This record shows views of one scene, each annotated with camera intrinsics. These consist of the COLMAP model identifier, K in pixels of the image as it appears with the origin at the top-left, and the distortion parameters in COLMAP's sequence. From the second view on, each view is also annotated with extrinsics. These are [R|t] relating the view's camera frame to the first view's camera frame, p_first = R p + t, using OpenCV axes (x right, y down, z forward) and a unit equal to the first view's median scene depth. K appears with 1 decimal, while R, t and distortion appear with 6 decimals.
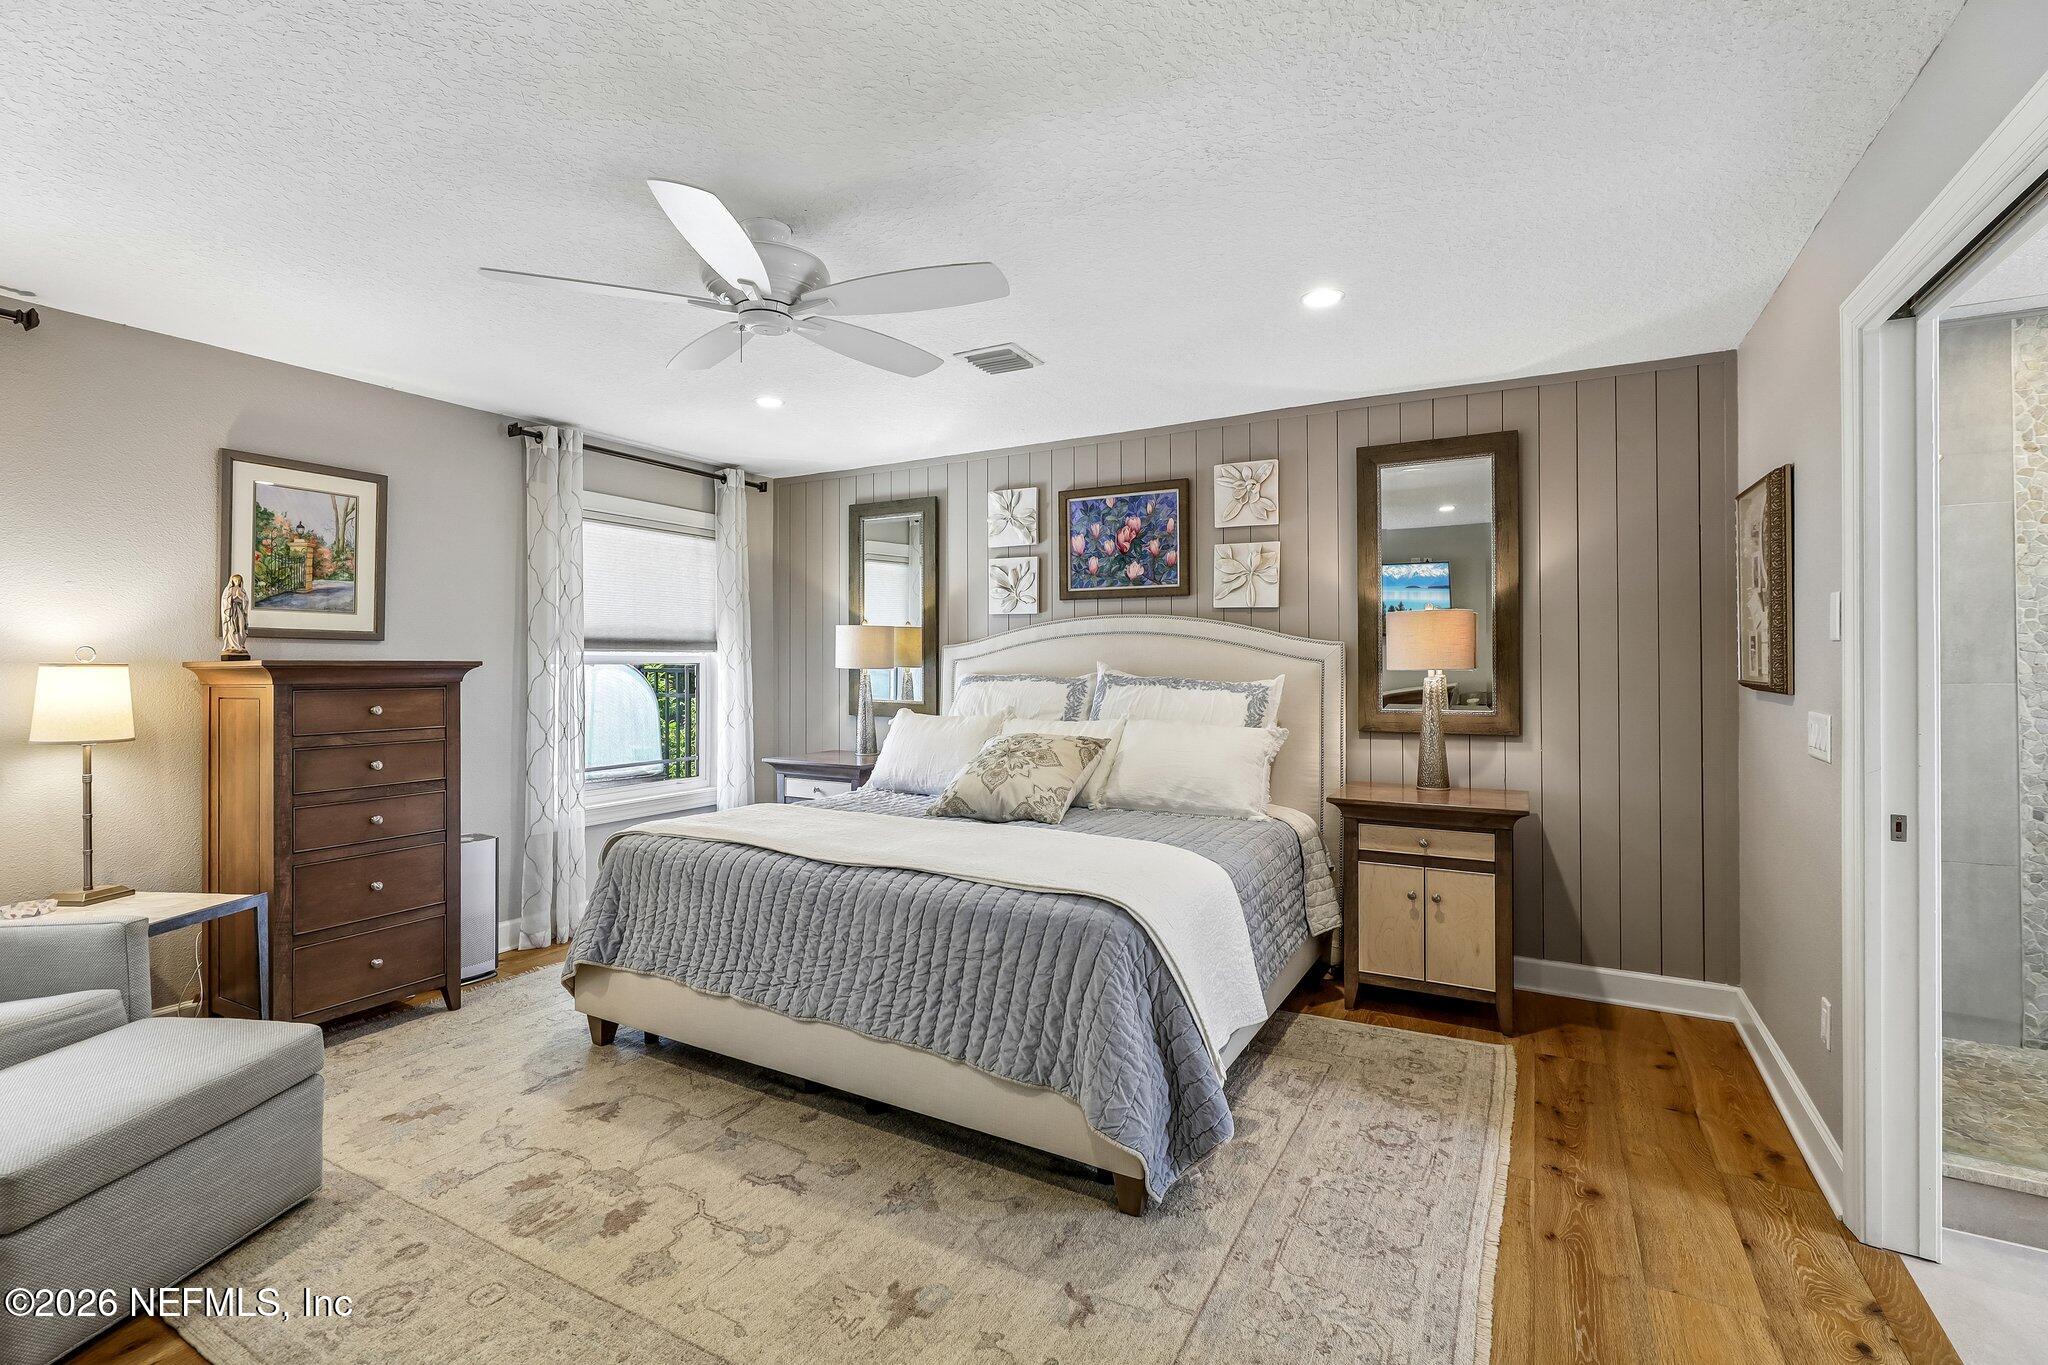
lens RADIAL K [[915.2, 0, 1029.7], [0, 915.2, 654.9], [0, 0, 1]] dist [-0.001491, -0.000871]
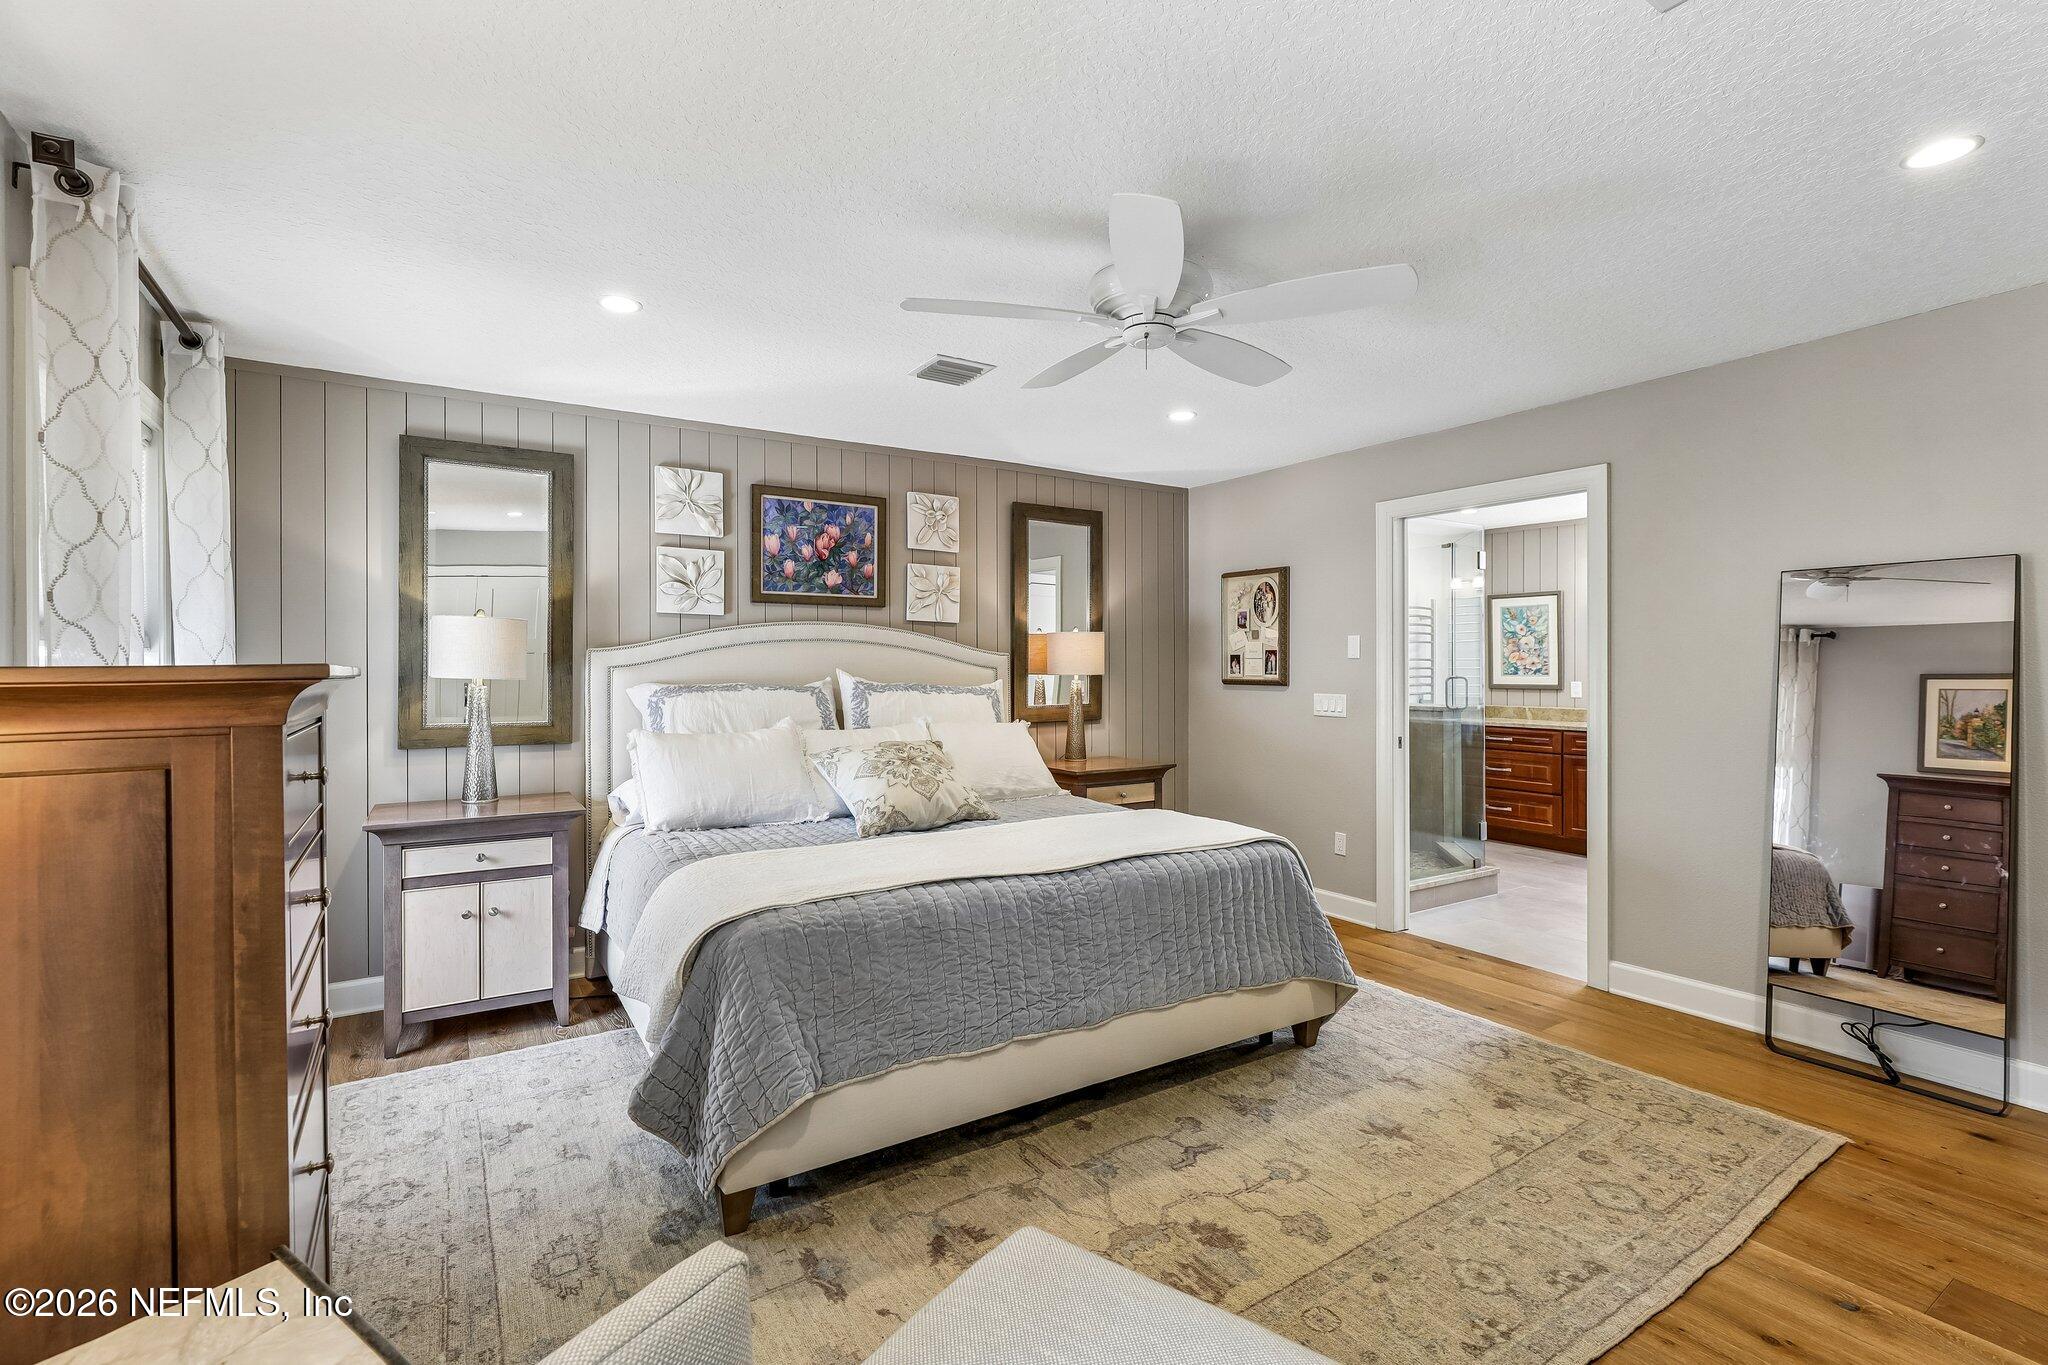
lens RADIAL K [[915.2, 0, 992.3], [0, 915.2, 666.3], [0, 0, 1]] dist [-0.001491, -0.000871]
pose [[0.484037, 0.001466, 0.875046, -0.737347], [-0.007451, 0.999969, 0.002446, 0.000966], [-0.875016, -0.007704, 0.484033, 0.383102]]
